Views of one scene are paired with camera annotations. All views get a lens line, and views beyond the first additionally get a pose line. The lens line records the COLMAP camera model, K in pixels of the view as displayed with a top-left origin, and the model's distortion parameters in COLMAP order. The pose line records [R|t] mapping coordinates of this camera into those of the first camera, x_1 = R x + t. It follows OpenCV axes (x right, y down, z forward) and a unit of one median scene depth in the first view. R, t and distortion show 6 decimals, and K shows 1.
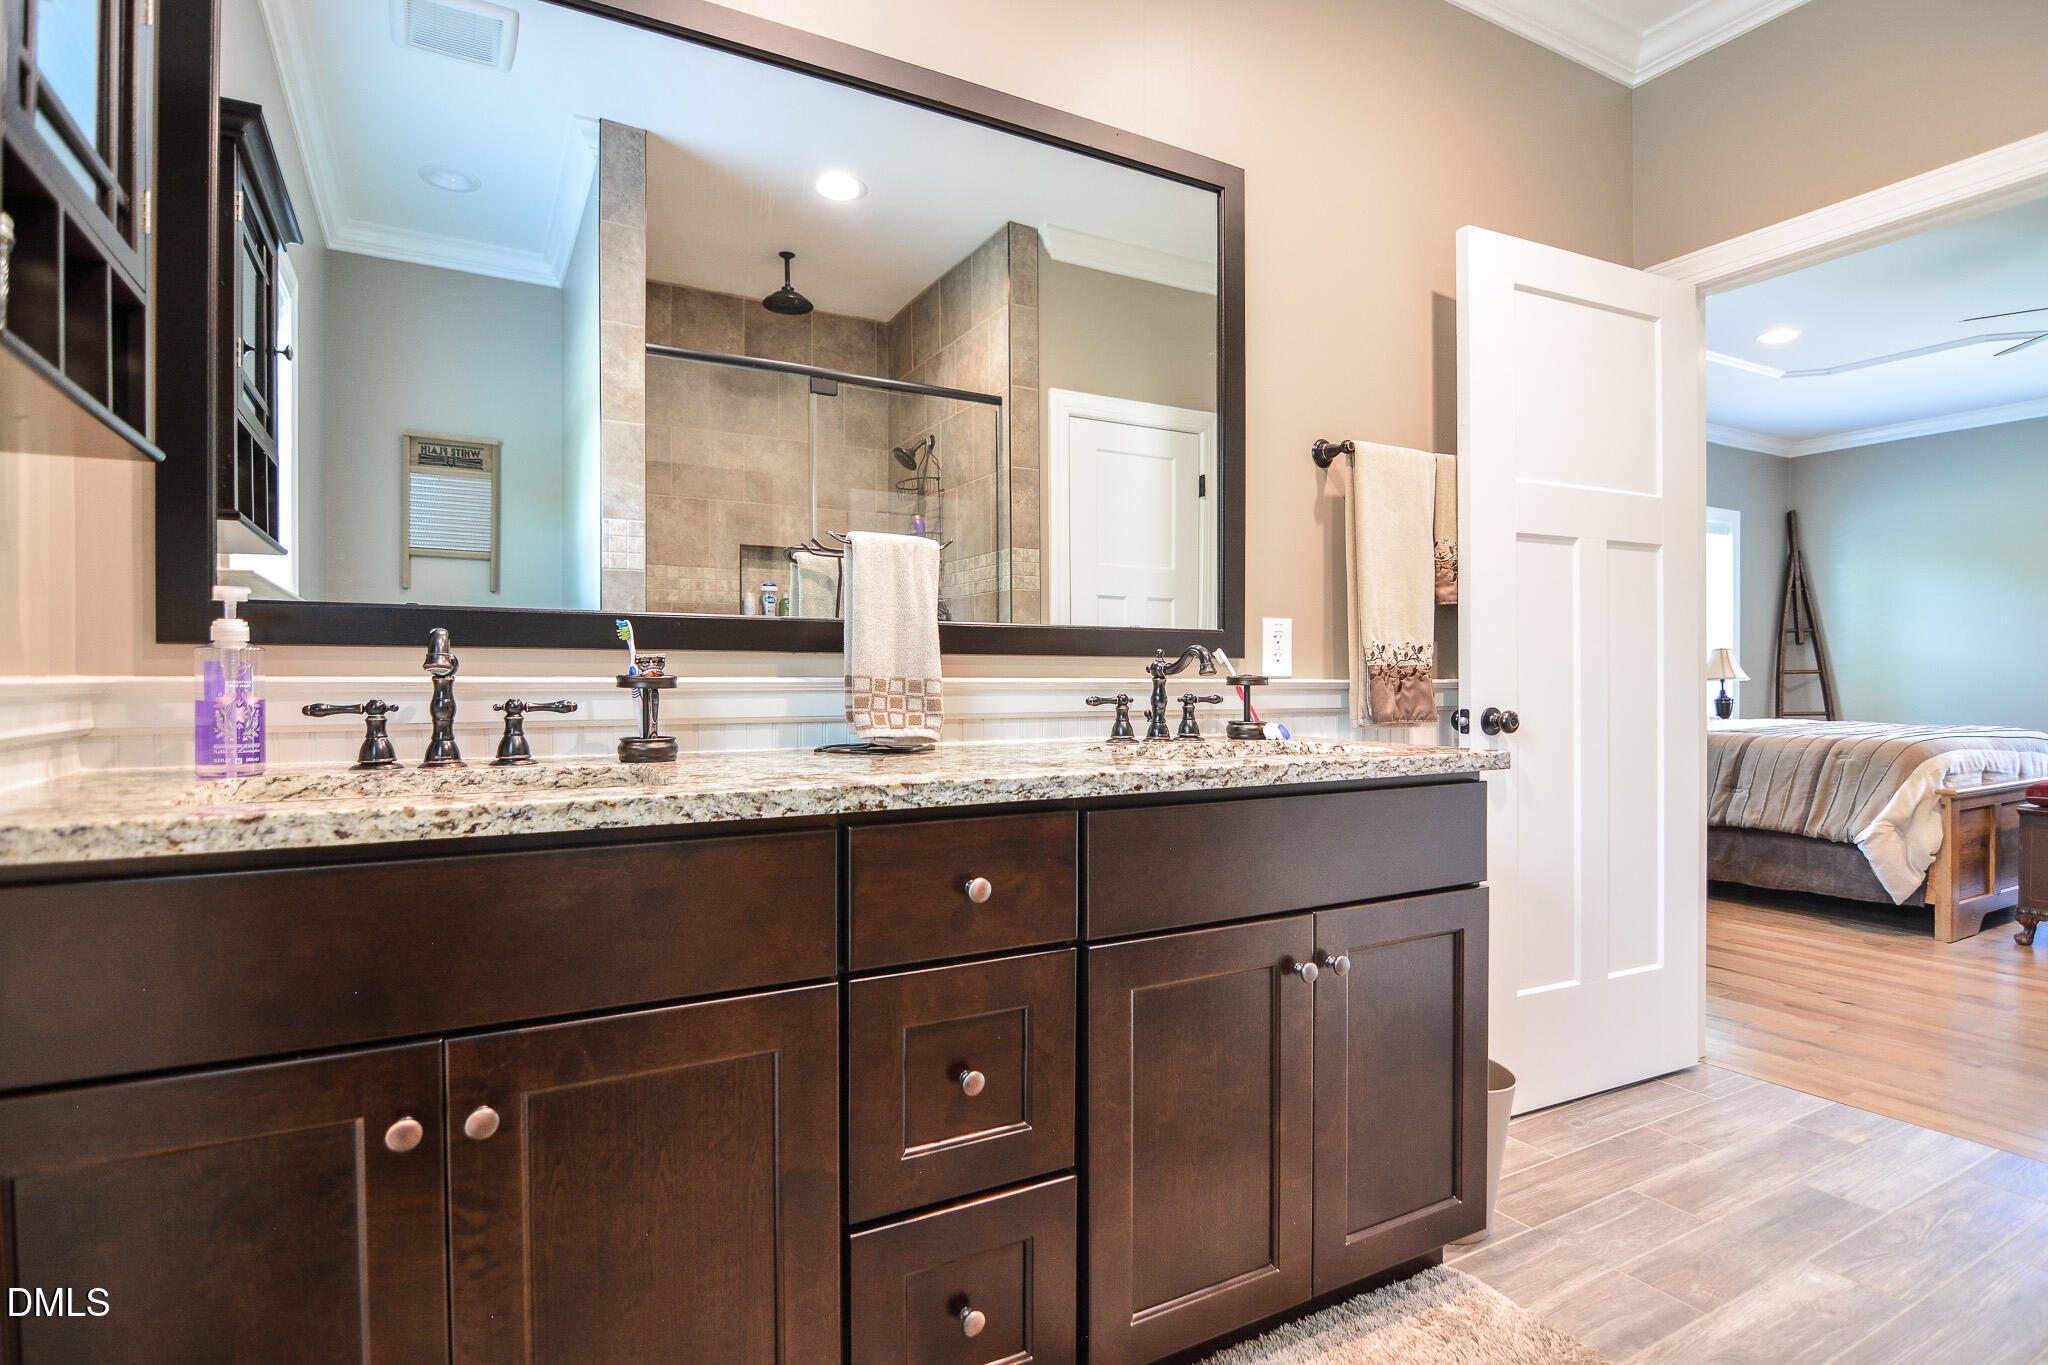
lens RADIAL K [[1029.5, 0, 1001.7], [0, 1029.5, 686.3], [0, 0, 1]] dist [0.000817, -0.022033]
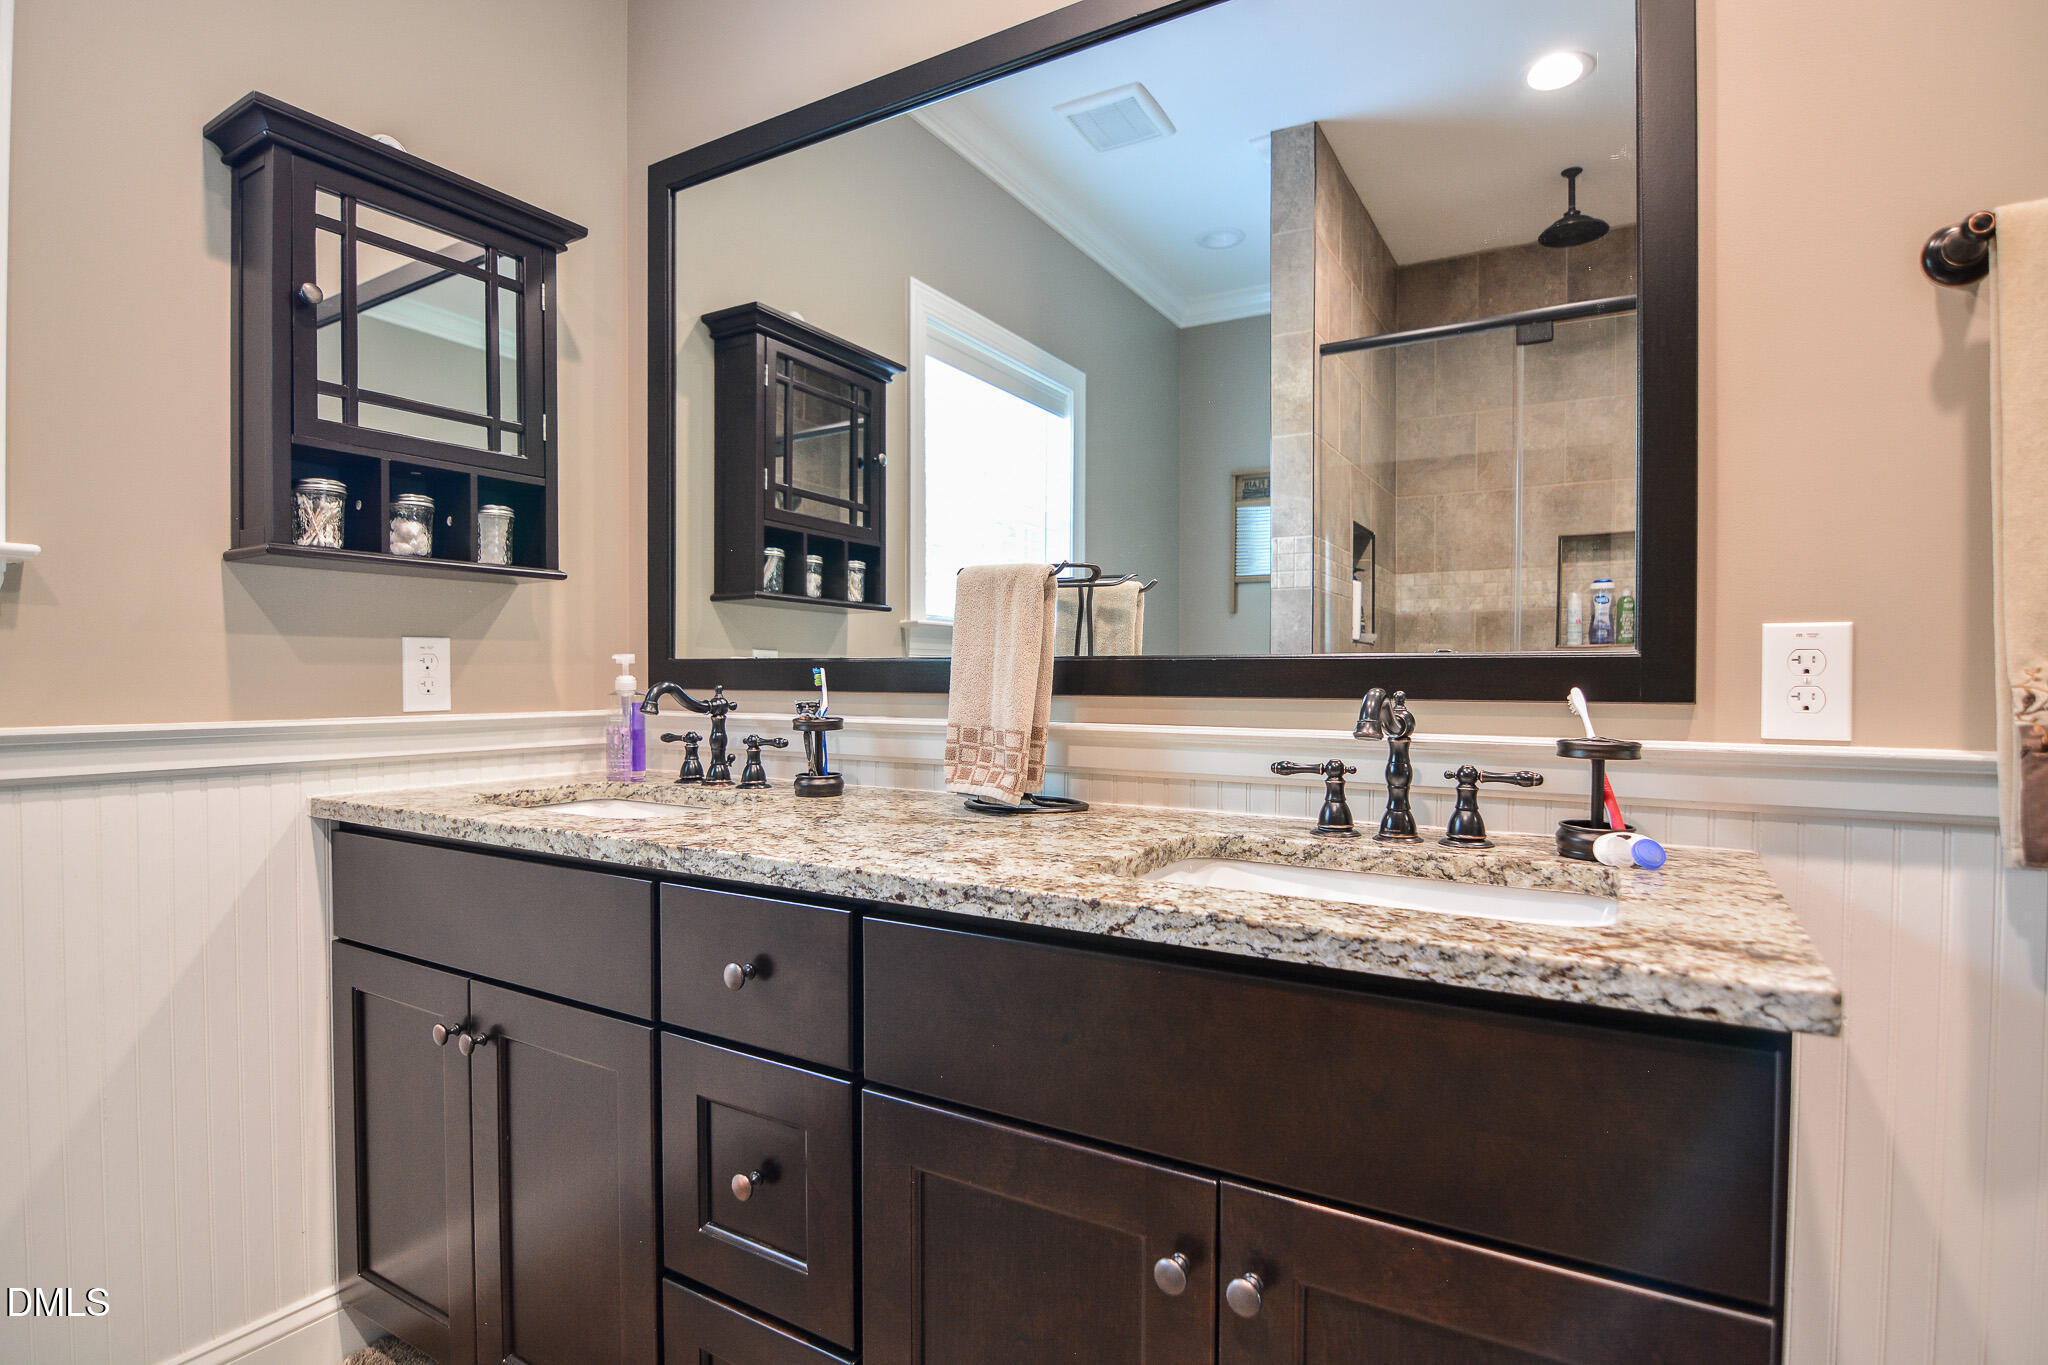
lens RADIAL K [[1029.5, 0, 1001.7], [0, 1029.5, 686.3], [0, 0, 1]] dist [0.000817, -0.022033]
pose [[0.513910, 0.005221, -0.857828, 0.705085], [-0.007240, 0.999972, 0.001749, -0.047901], [0.857814, 0.005312, 0.513933, 0.598793]]
